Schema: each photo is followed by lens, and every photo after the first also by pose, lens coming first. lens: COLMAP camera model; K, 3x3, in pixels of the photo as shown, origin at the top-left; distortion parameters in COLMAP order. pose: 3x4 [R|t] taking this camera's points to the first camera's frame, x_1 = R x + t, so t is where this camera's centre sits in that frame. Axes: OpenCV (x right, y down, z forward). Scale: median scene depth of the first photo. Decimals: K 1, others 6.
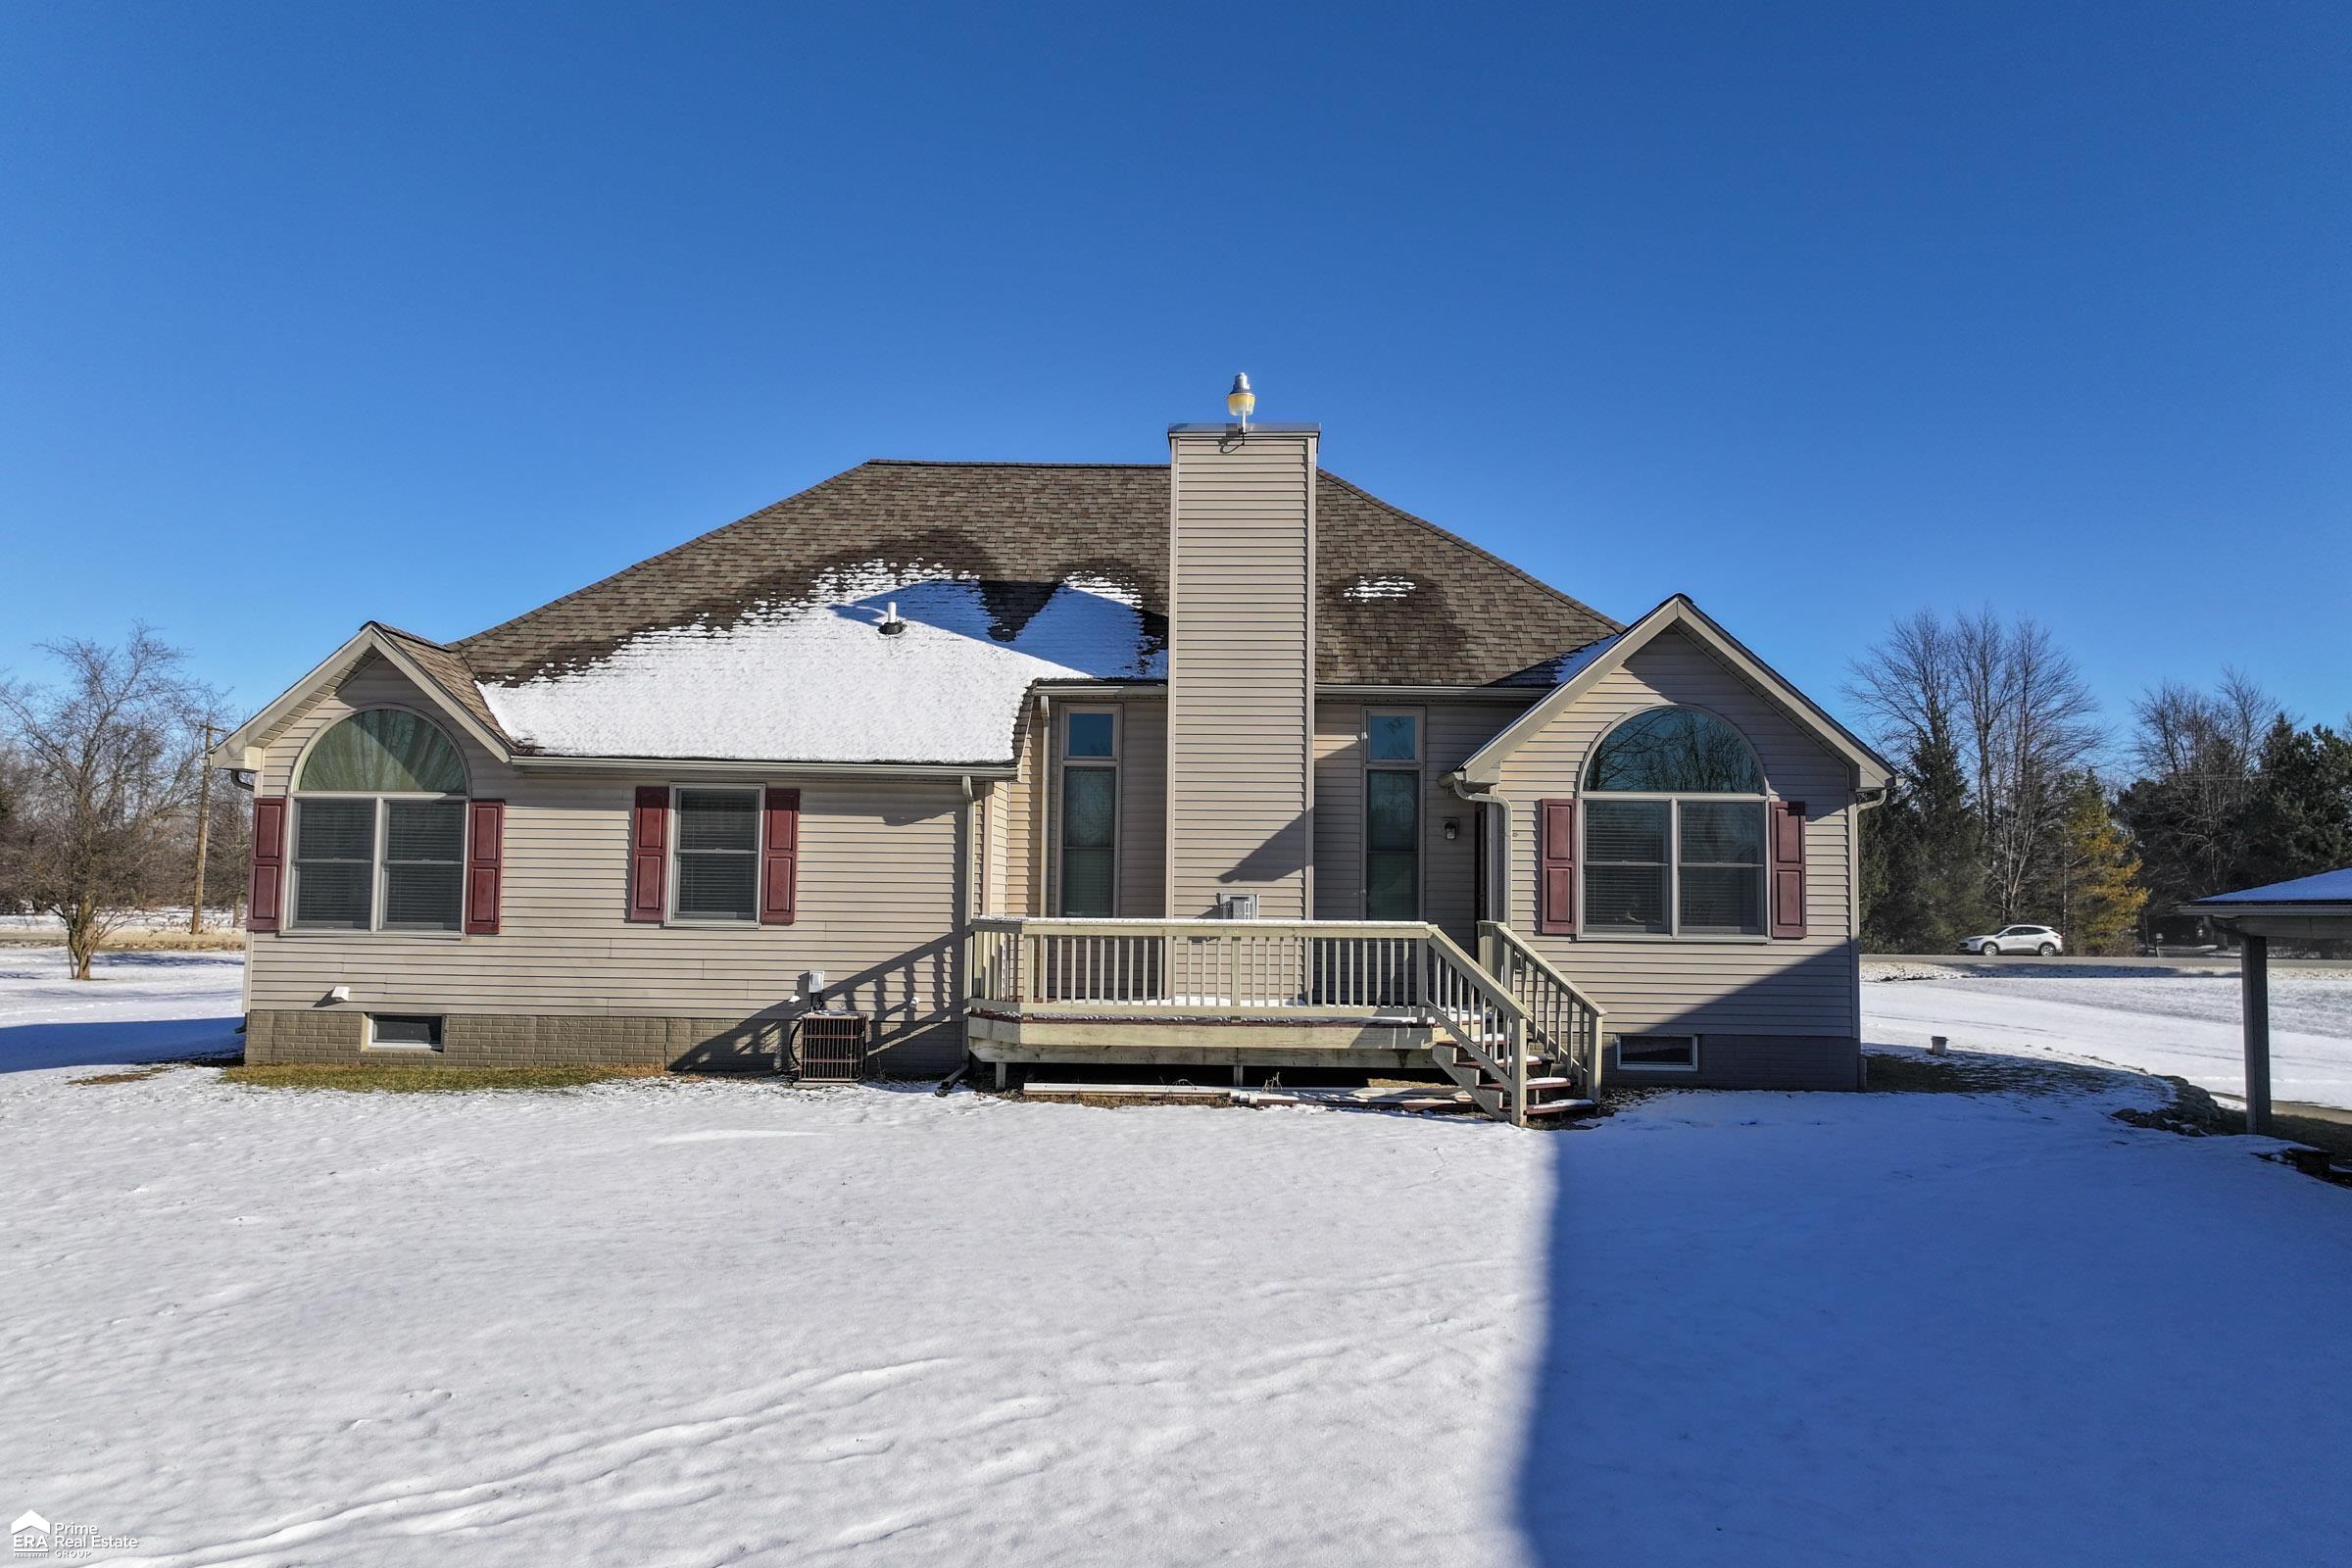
lens RADIAL K [[1640.1, 0, 1174.0], [0, 1640.1, 776.7], [0, 0, 1]] dist [0.001749, 0.001187]
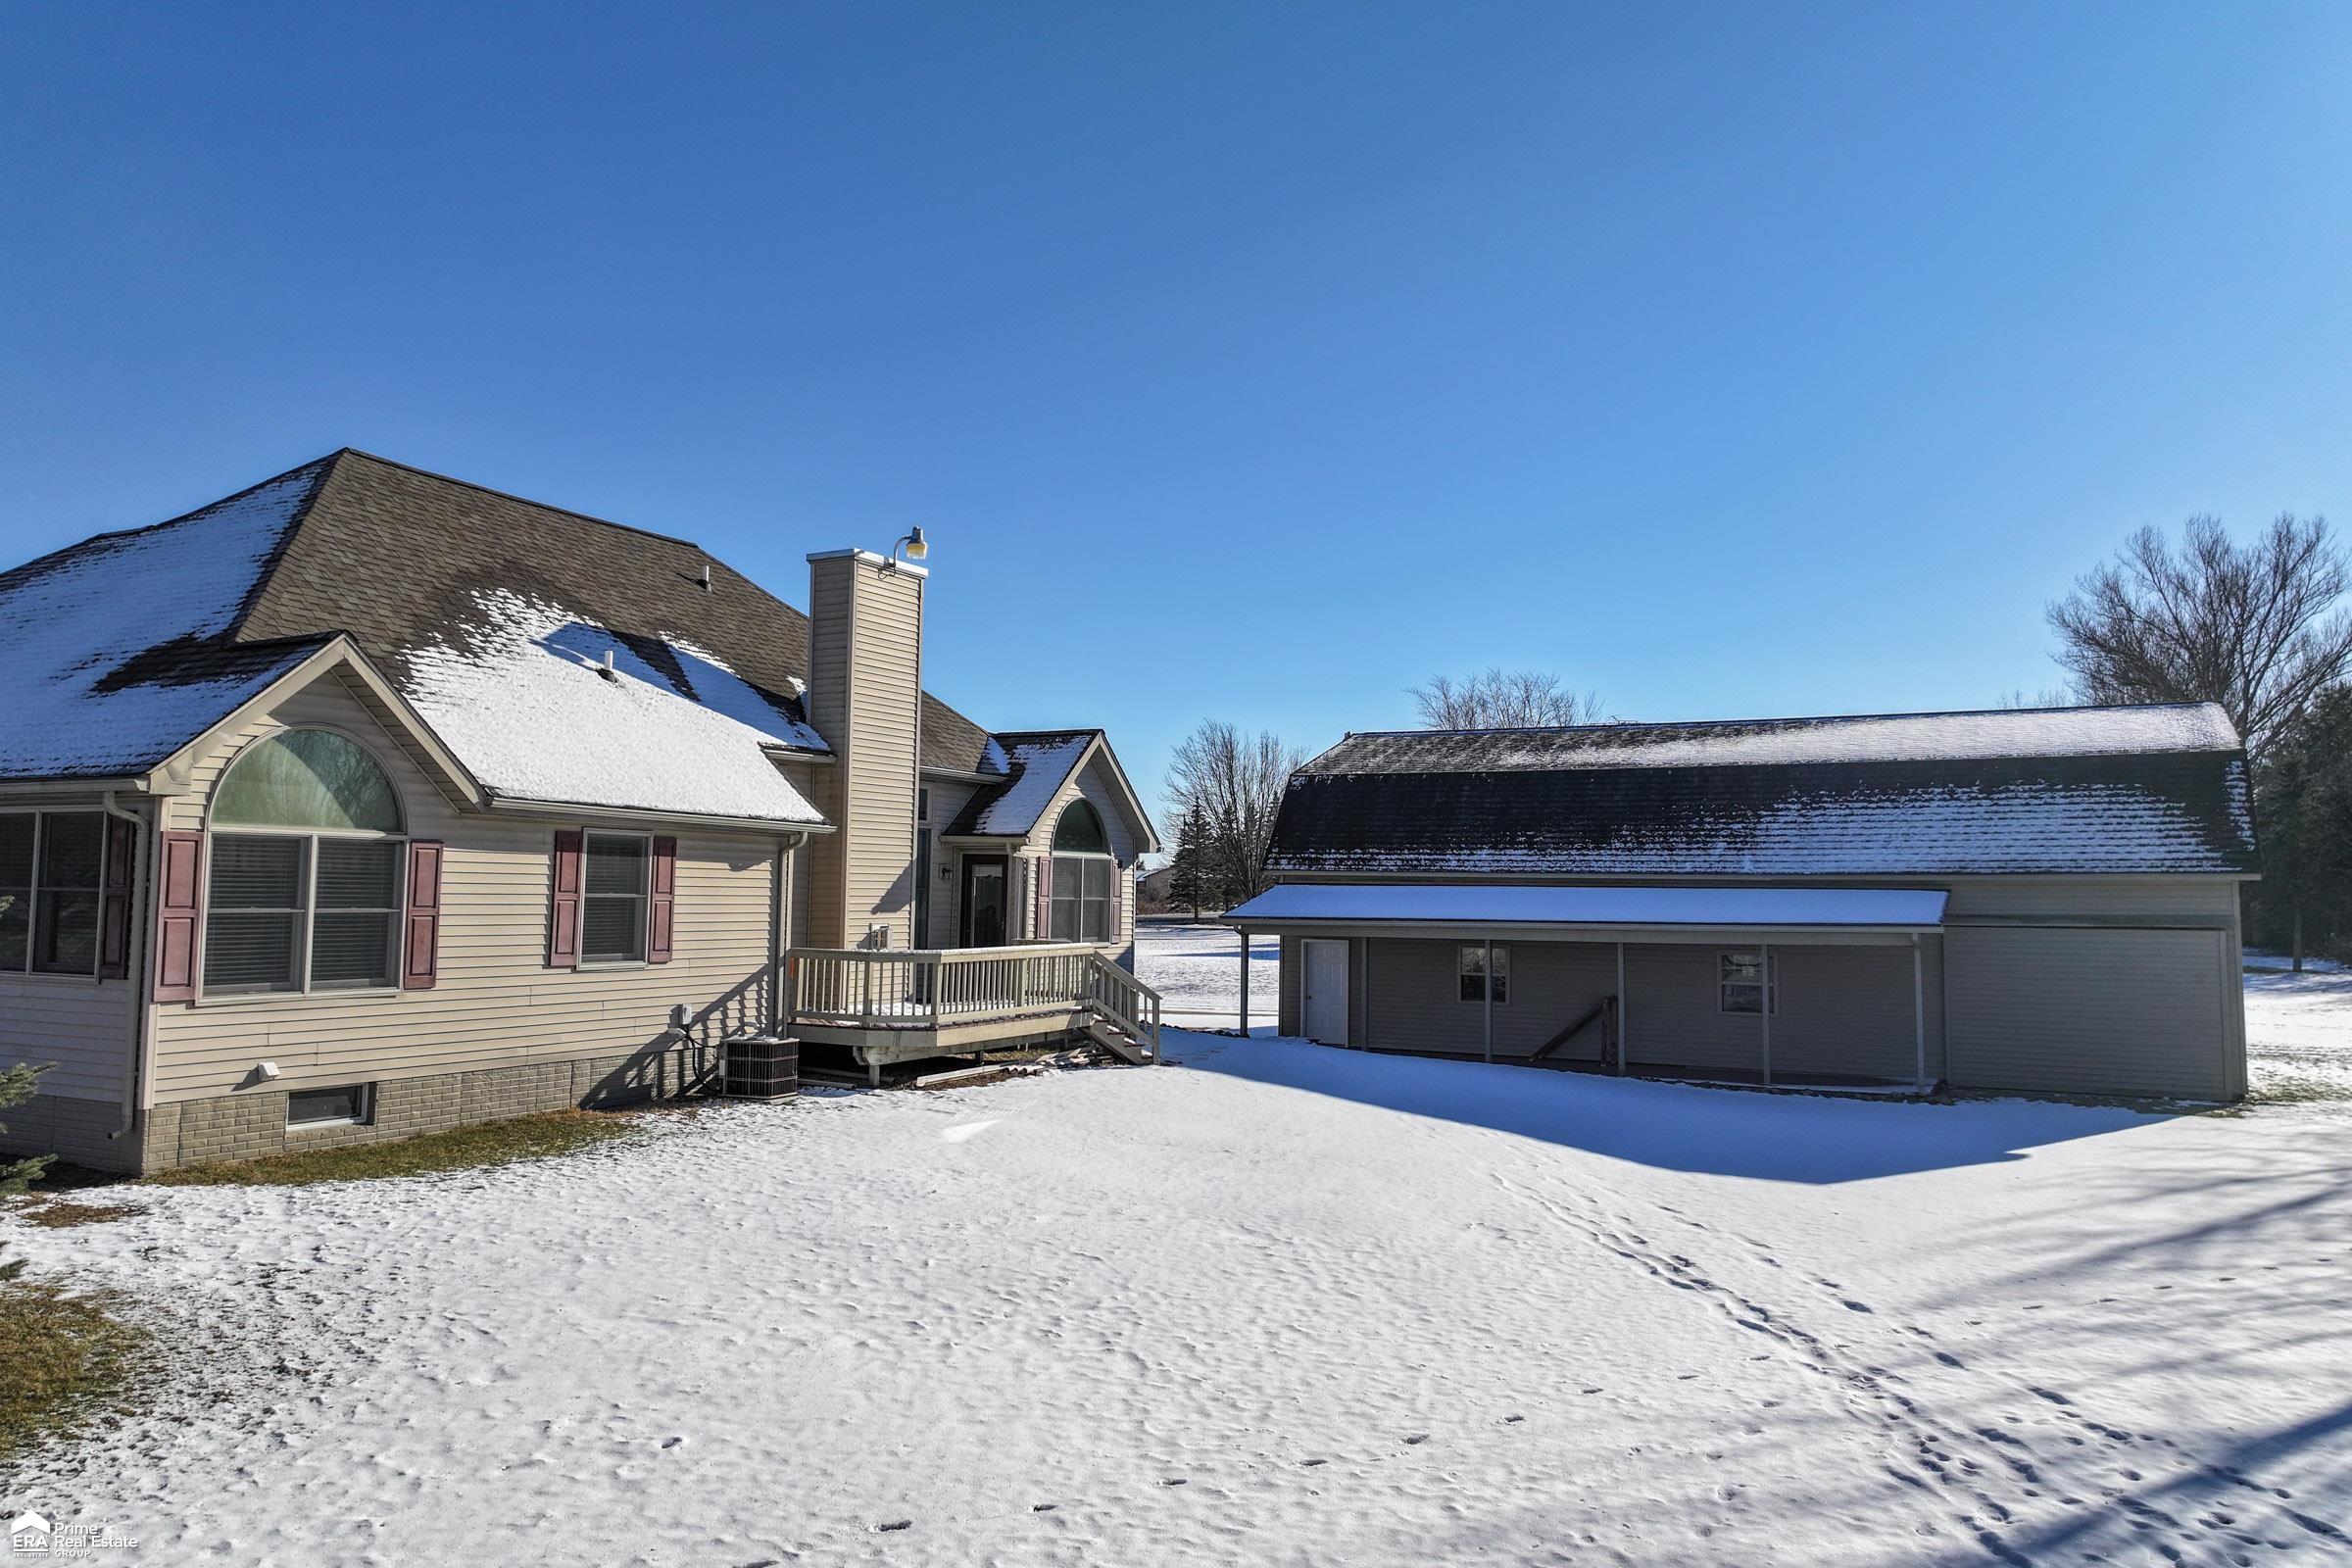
lens RADIAL K [[1640.1, 0, 1172.8], [0, 1640.1, 777.6], [0, 0, 1]] dist [0.001749, 0.001187]
pose [[0.434340, 0.056632, 0.898967, -1.062194], [-0.057458, 0.997731, -0.035093, -0.012442], [-0.898914, -0.036410, 0.436609, 0.234583]]
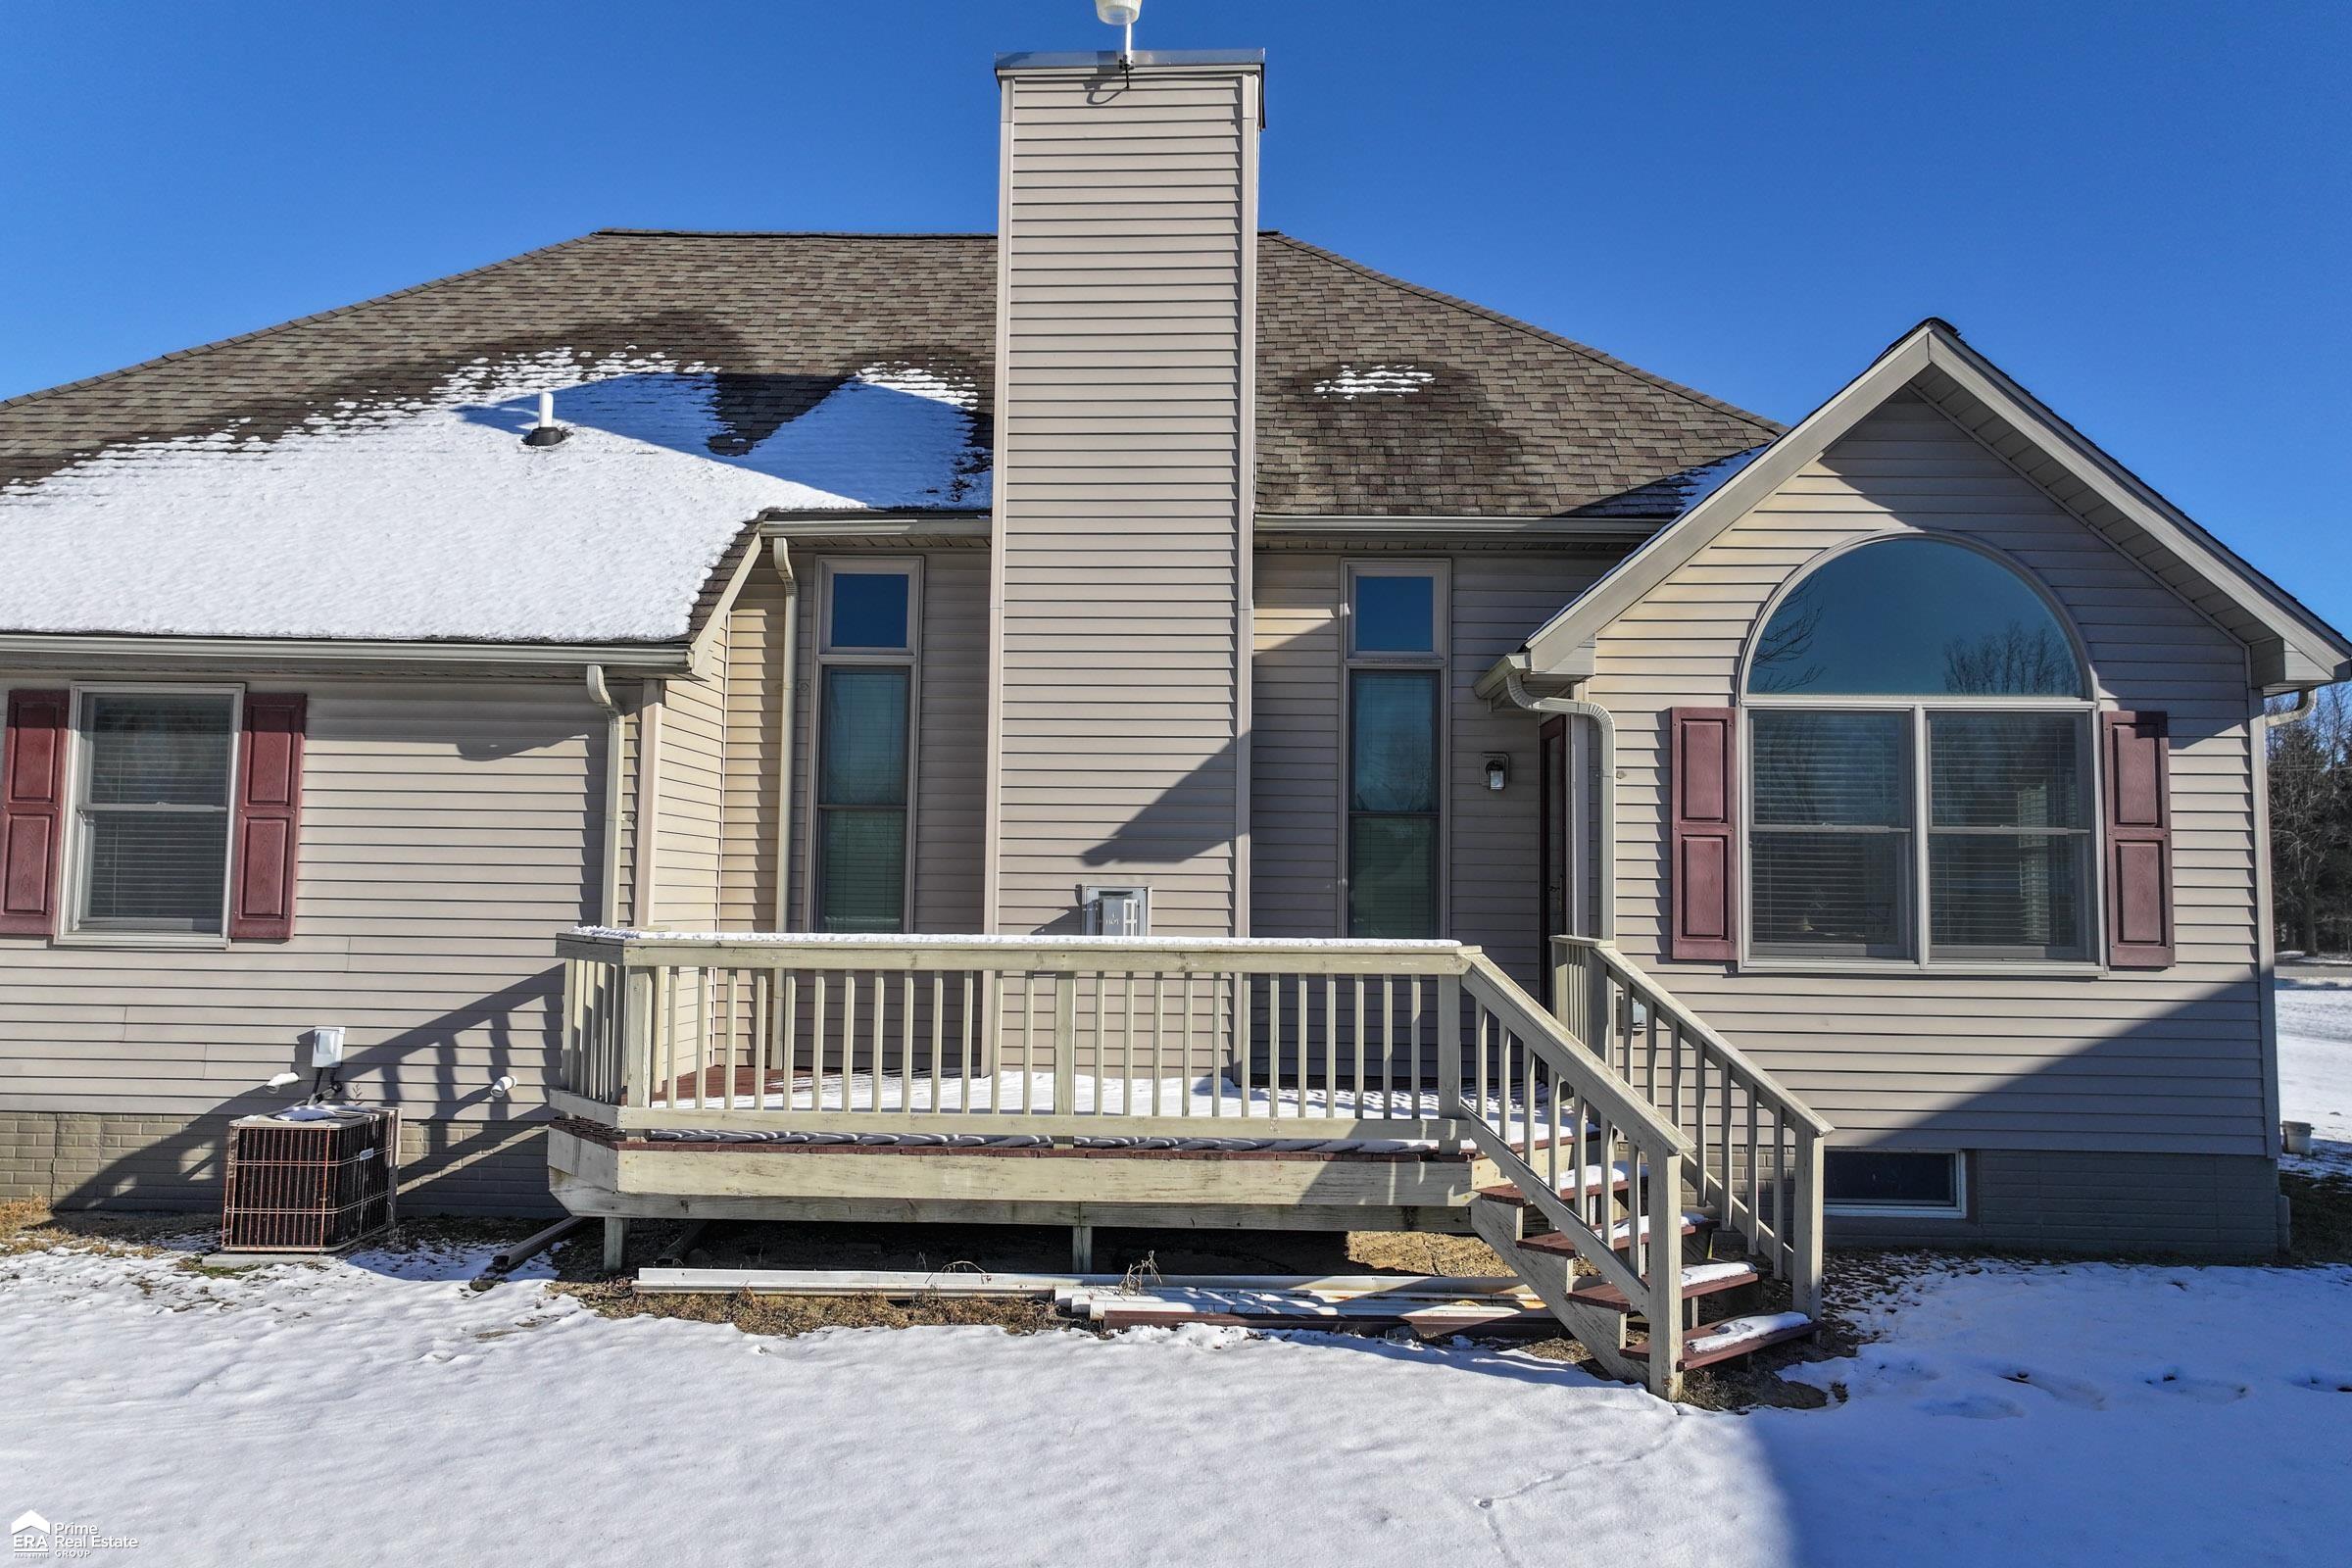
lens RADIAL K [[1640.1, 0, 1172.9], [0, 1640.1, 769.1], [0, 0, 1]] dist [0.001749, 0.001187]
pose [[0.999948, -0.000601, -0.010208, 0.066224], [0.000539, 0.999981, -0.006088, 0.036268], [0.010211, 0.006082, 0.999929, 0.456937]]
